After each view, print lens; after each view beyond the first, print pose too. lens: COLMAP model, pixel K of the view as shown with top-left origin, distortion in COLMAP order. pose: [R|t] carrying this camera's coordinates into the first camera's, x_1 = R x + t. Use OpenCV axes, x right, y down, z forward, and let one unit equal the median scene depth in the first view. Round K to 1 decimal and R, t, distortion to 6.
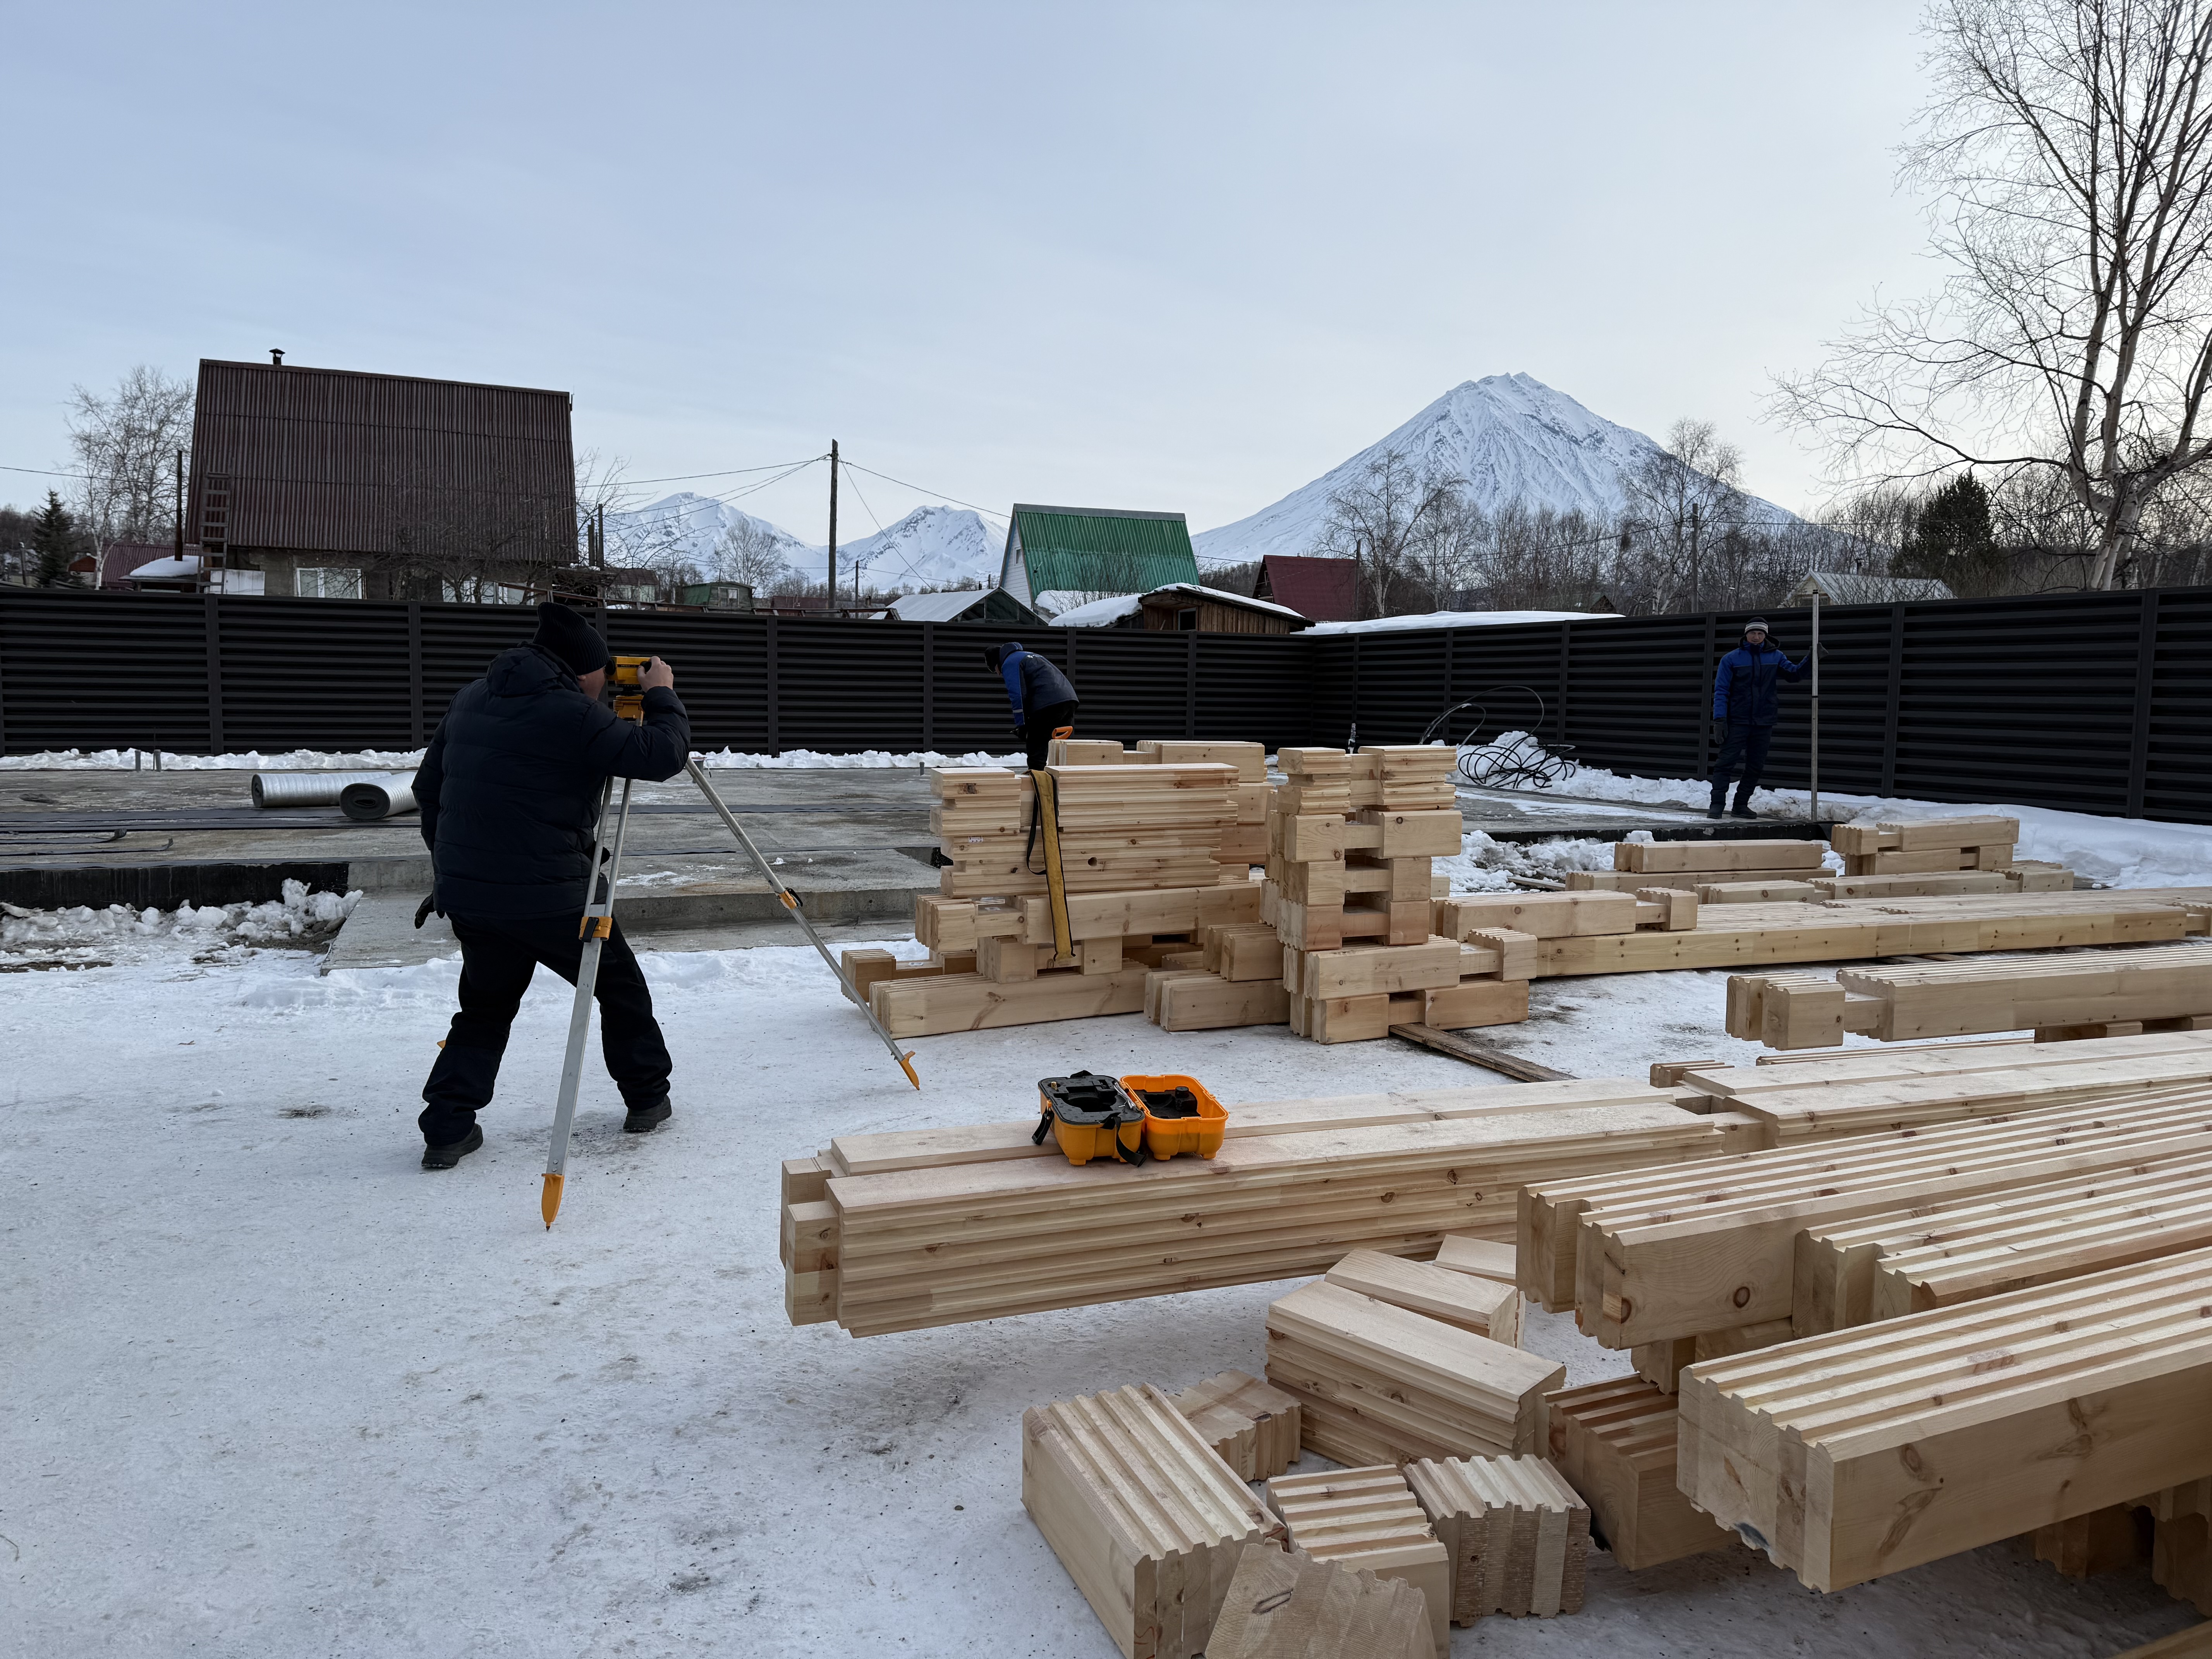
lens RADIAL K [[1548.3, 0, 1098.9], [0, 1548.3, 842.0], [0, 0, 1]] dist [0.112187, -0.167672]
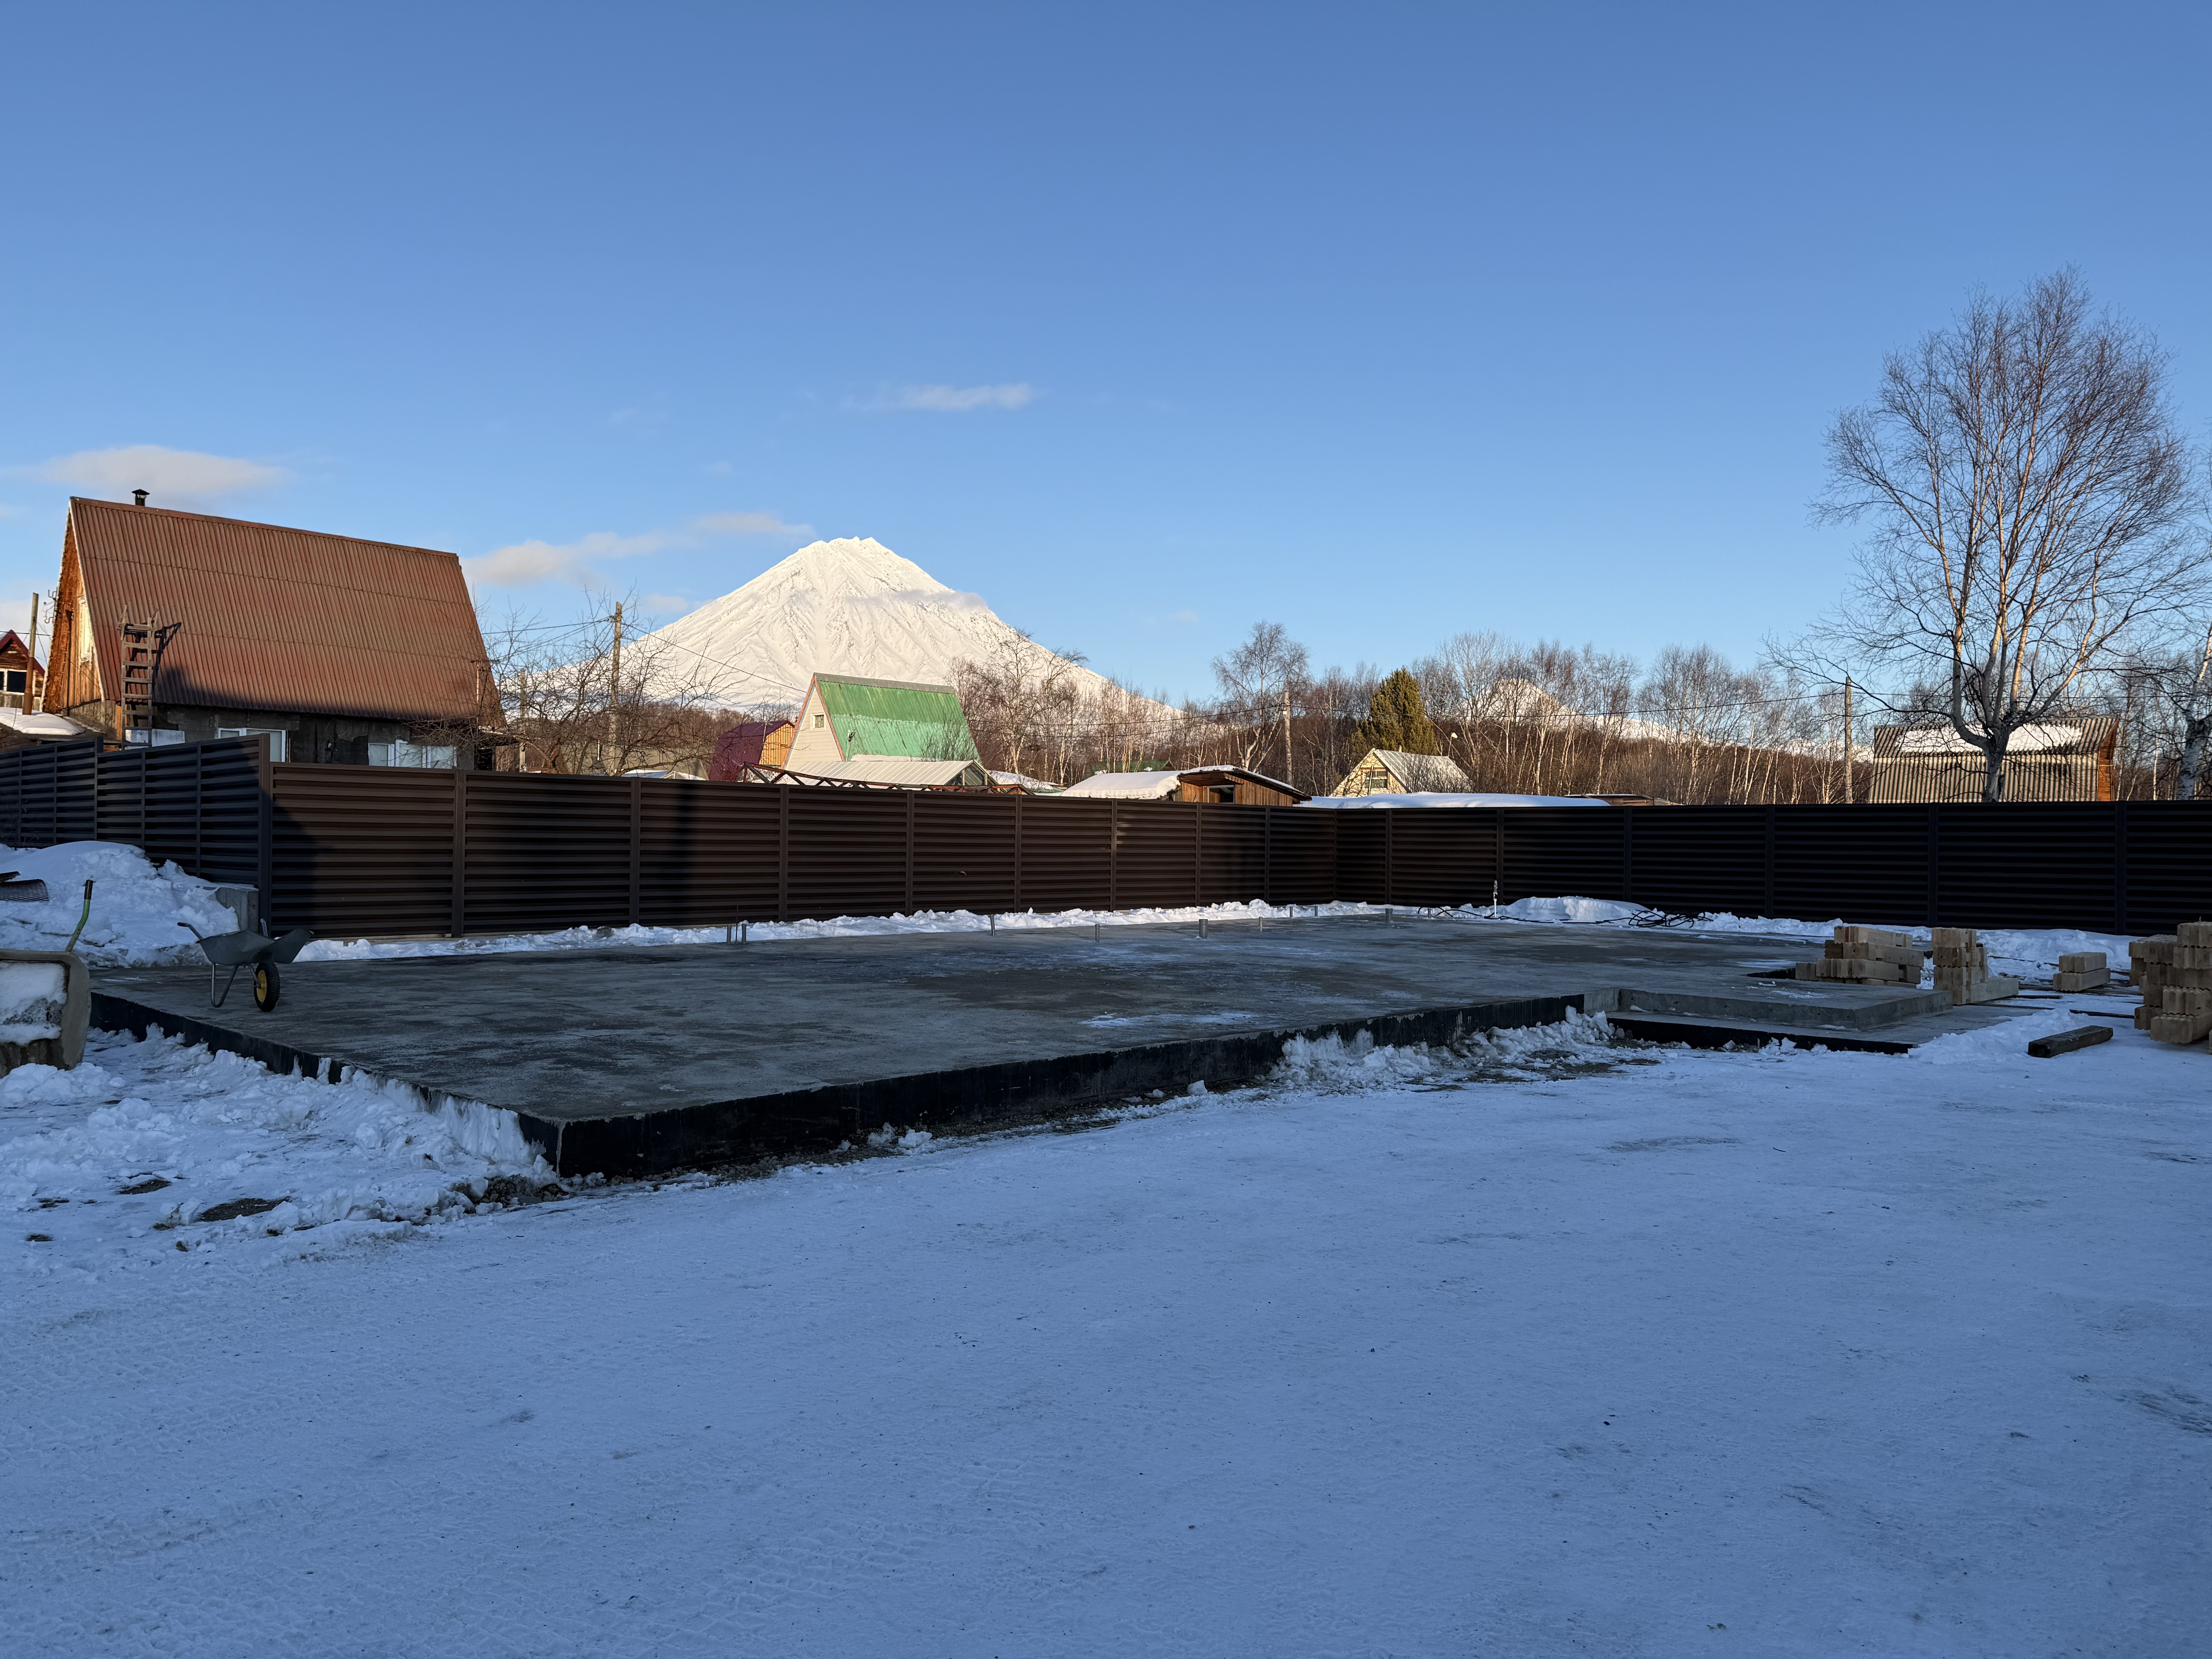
lens RADIAL K [[1564.6, 0, 1113.8], [0, 1564.6, 820.9], [0, 0, 1]] dist [0.086033, -0.137967]
pose [[0.913206, 0.001113, 0.407496, -0.394454], [0.042132, 0.994379, -0.097133, -0.006281], [-0.405314, 0.105871, 0.908026, -0.052592]]
